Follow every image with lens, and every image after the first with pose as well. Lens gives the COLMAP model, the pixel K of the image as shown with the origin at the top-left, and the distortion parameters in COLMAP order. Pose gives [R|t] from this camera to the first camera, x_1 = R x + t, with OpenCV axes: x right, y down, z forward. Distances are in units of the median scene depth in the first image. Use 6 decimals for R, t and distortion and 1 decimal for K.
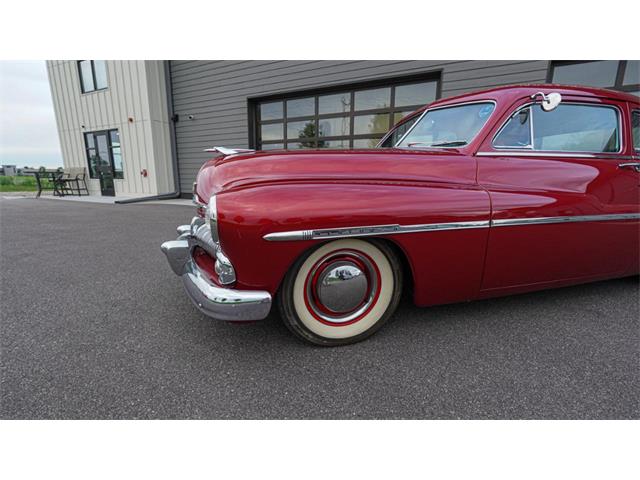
lens RADIAL K [[293.0, 0, 321.1], [0, 293.0, 240.0], [0, 0, 1]] dist [-0.023353, 0.012189]
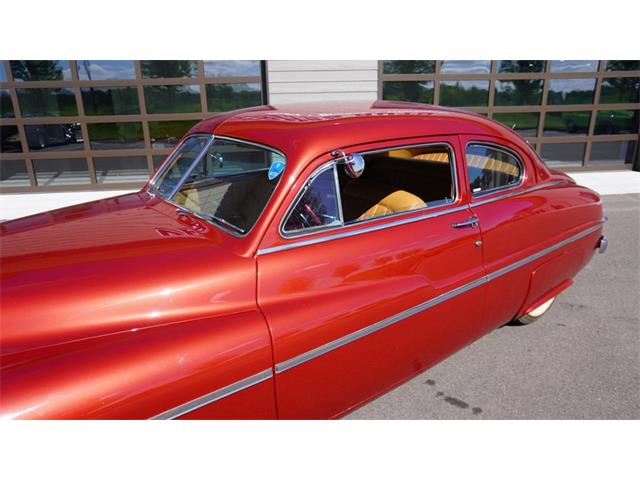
lens RADIAL K [[431.0, 0, 318.3], [0, 431.0, 240.4], [0, 0, 1]] dist [-0.053403, 0.056435]
pose [[0.943756, -0.124357, 0.306367, 0.177362], [0.089483, 0.988061, 0.125414, -0.212258], [-0.318305, -0.090946, 0.943616, 0.011896]]
